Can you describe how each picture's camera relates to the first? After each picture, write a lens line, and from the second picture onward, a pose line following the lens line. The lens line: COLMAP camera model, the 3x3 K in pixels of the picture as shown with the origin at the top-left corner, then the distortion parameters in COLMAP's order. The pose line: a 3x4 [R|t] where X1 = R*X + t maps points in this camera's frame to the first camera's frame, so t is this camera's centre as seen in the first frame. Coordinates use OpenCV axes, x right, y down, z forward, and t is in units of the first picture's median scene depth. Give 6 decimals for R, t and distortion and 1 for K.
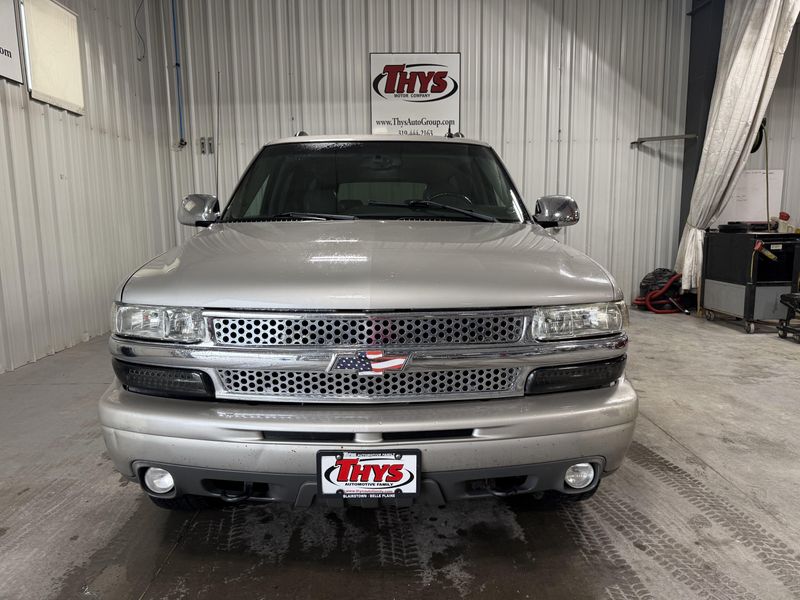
lens RADIAL K [[567.9, 0, 406.6], [0, 567.9, 302.3], [0, 0, 1]] dist [0.010411, -0.015996]
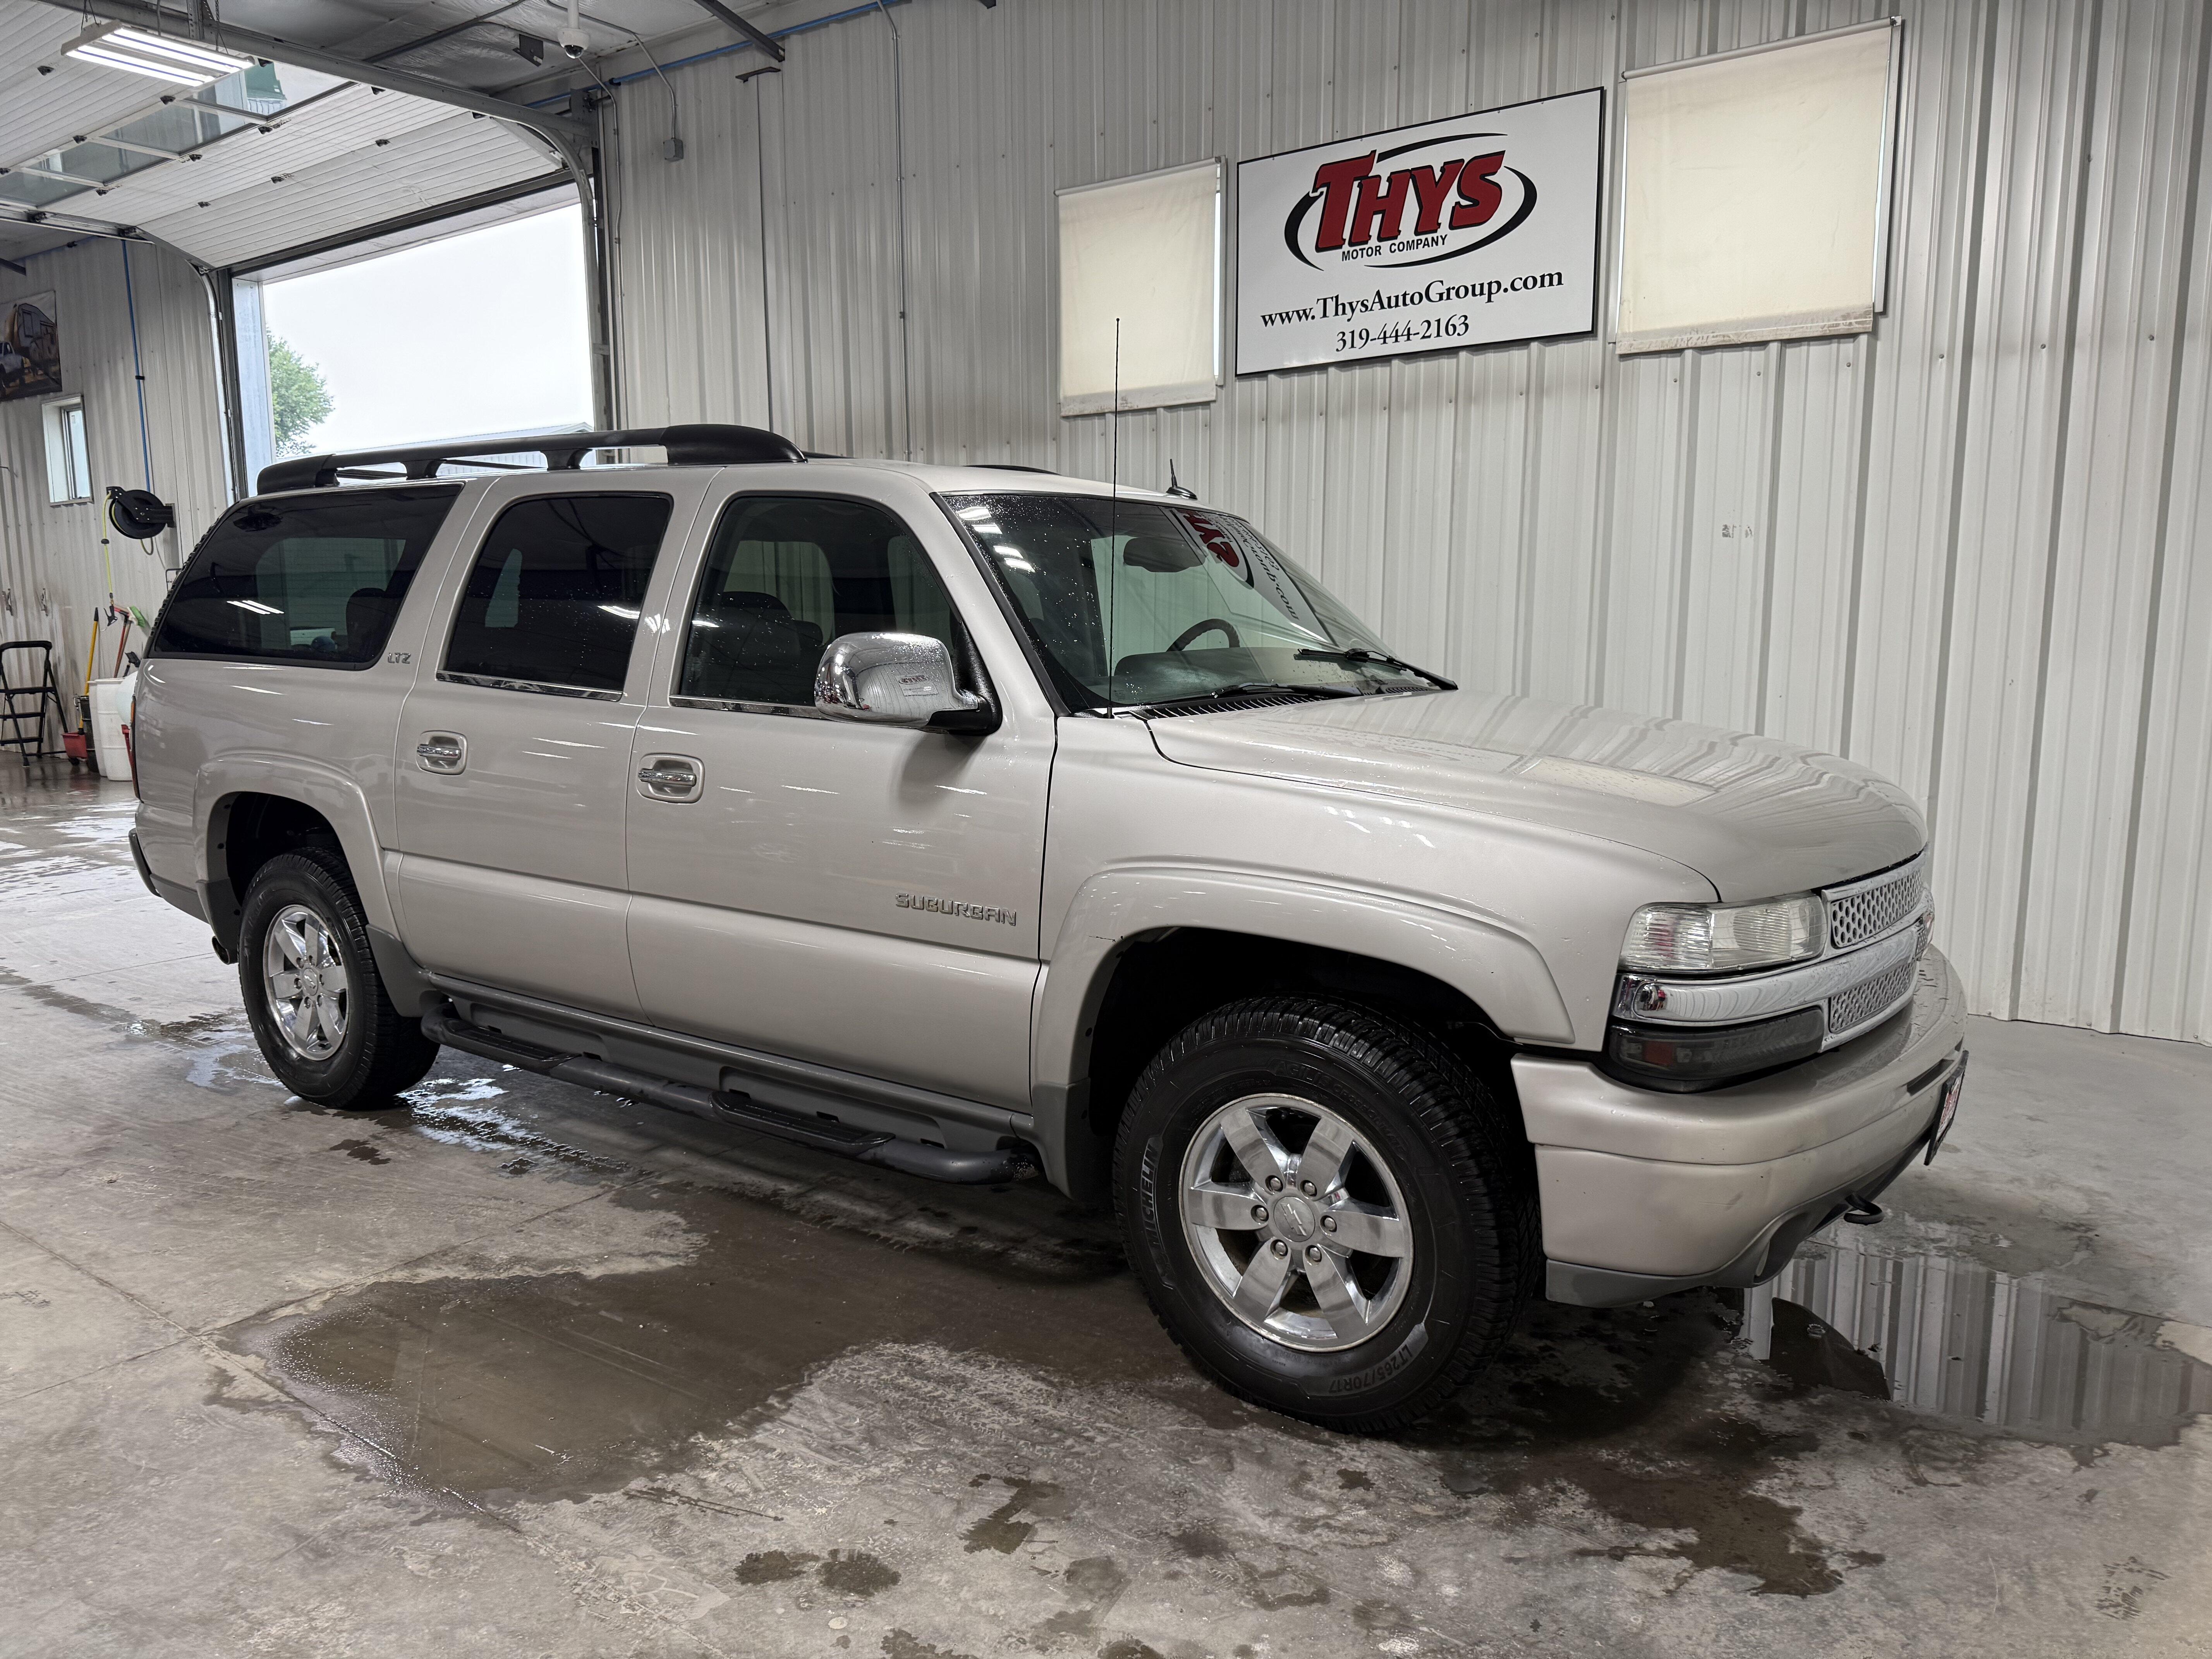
lens RADIAL K [[1565.9, 0, 1102.5], [0, 1565.9, 843.2], [0, 0, 1]] dist [0.025485, -0.034062]
pose [[-0.618691, 0.130311, -0.774752, 1.375031], [-0.101046, 0.964759, 0.242962, -0.677155], [0.779109, 0.228604, -0.583720, 3.867664]]
